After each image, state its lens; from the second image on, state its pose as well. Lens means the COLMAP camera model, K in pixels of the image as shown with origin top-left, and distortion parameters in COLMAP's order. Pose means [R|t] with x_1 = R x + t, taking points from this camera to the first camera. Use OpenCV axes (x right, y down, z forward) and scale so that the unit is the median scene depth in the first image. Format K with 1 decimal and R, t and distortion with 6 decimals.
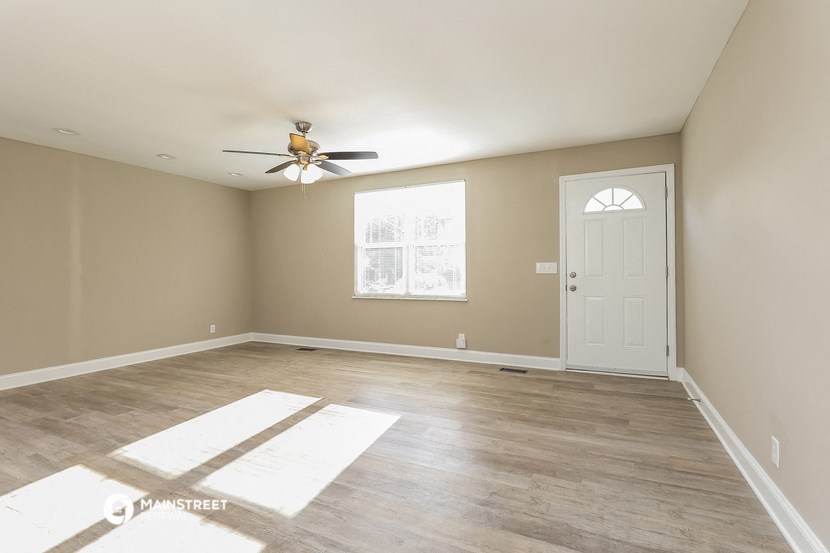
lens RADIAL K [[329.1, 0, 299.6], [0, 329.1, 273.8], [0, 0, 1]] dist [-0.017933, -0.000106]
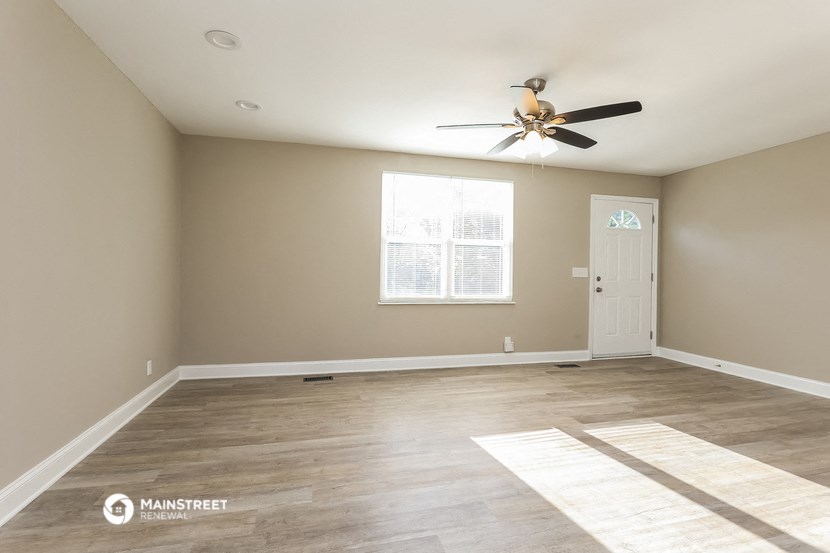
lens RADIAL K [[394.7, 0, 404.2], [0, 394.7, 276.2], [0, 0, 1]] dist [-0.013303, -0.000188]
pose [[0.749842, 0.013420, 0.661481, -0.625120], [-0.018473, 0.999829, 0.000656, 0.006135], [-0.661359, -0.012712, 0.749962, 0.376579]]
